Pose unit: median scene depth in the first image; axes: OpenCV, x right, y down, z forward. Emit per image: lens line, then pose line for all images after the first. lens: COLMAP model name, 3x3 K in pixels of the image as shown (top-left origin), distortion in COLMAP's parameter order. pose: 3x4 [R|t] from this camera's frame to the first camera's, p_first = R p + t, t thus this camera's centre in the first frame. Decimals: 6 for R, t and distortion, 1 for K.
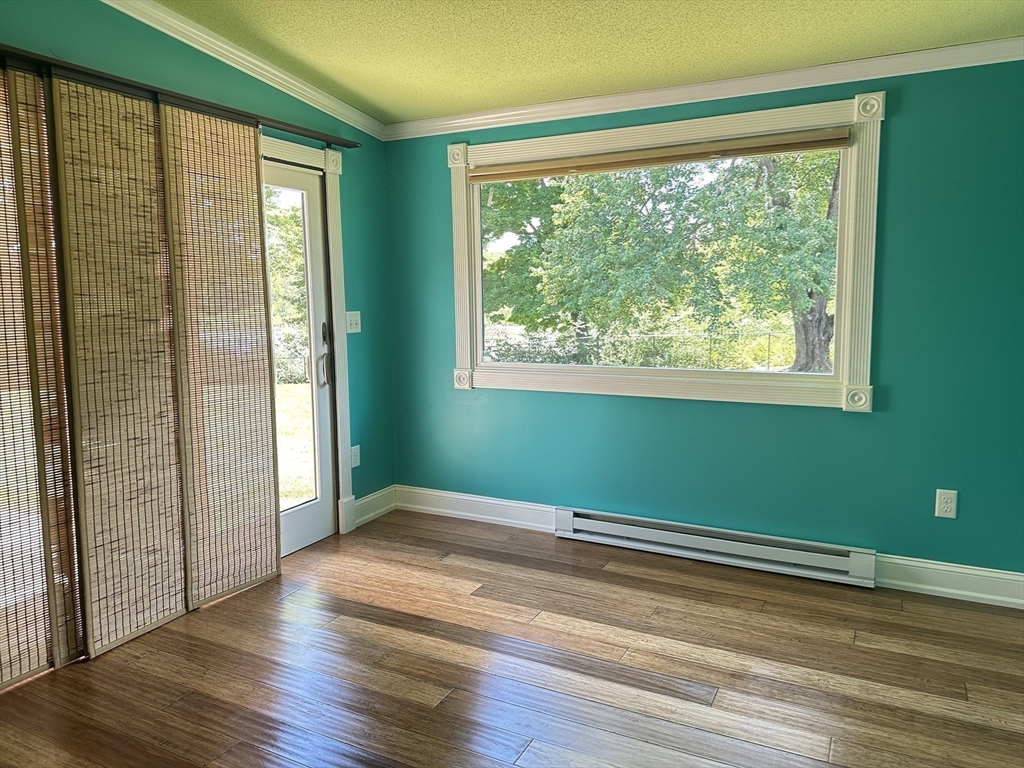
lens RADIAL K [[713.6, 0, 509.6], [0, 713.6, 386.4], [0, 0, 1]] dist [0.119629, -0.165818]
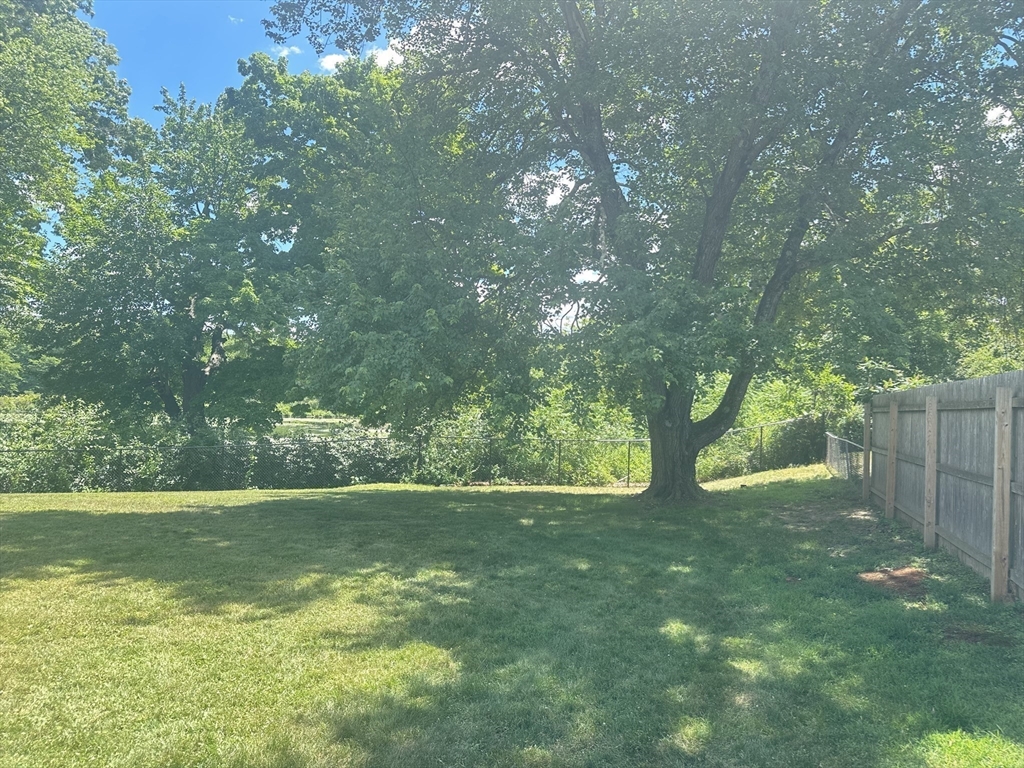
lens RADIAL K [[715.5, 0, 512.0], [0, 715.5, 384.0], [0, 0, 1]] dist [0.084616, -0.140493]
pose [[0.988607, 0.041907, 0.144565, 0.148859], [-0.021678, 0.990089, -0.138761, -0.030181], [-0.148947, 0.134047, 0.979717, 0.302516]]
